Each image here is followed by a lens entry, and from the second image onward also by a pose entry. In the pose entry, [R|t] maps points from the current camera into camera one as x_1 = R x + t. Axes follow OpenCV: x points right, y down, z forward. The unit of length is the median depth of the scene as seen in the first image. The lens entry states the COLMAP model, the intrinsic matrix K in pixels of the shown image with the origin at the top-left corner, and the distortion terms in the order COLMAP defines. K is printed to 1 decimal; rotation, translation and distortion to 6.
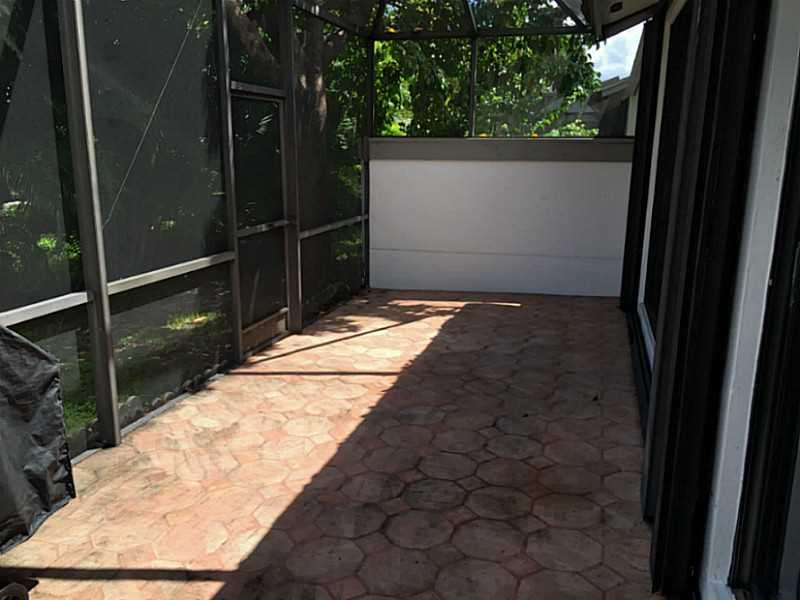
lens RADIAL K [[694.8, 0, 400.0], [0, 694.8, 300.0], [0, 0, 1]] dist [0.096391, -0.112626]
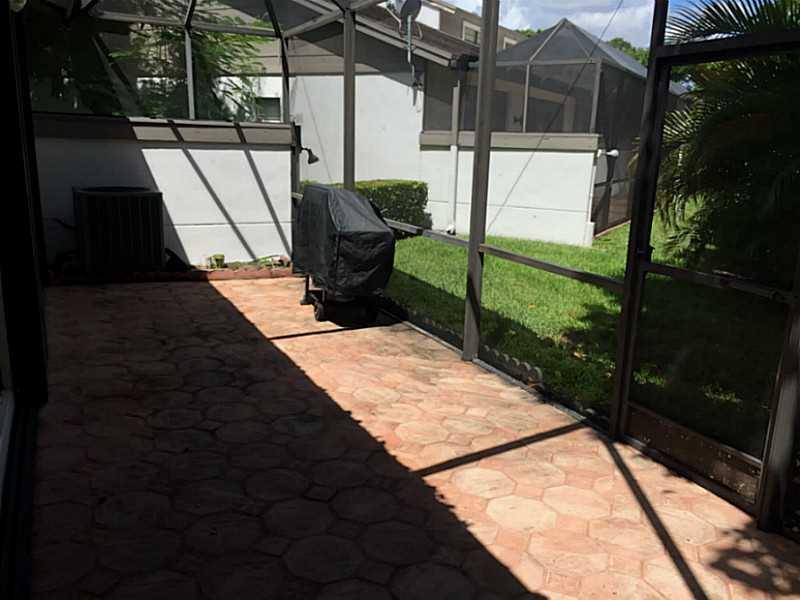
lens RADIAL K [[694.8, 0, 400.0], [0, 694.8, 300.0], [0, 0, 1]] dist [0.096391, -0.112626]
pose [[-0.748628, 0.119148, -0.652197, 0.510445], [-0.174992, 0.913324, 0.367719, -0.344283], [0.639480, 0.389414, -0.662889, 1.646674]]
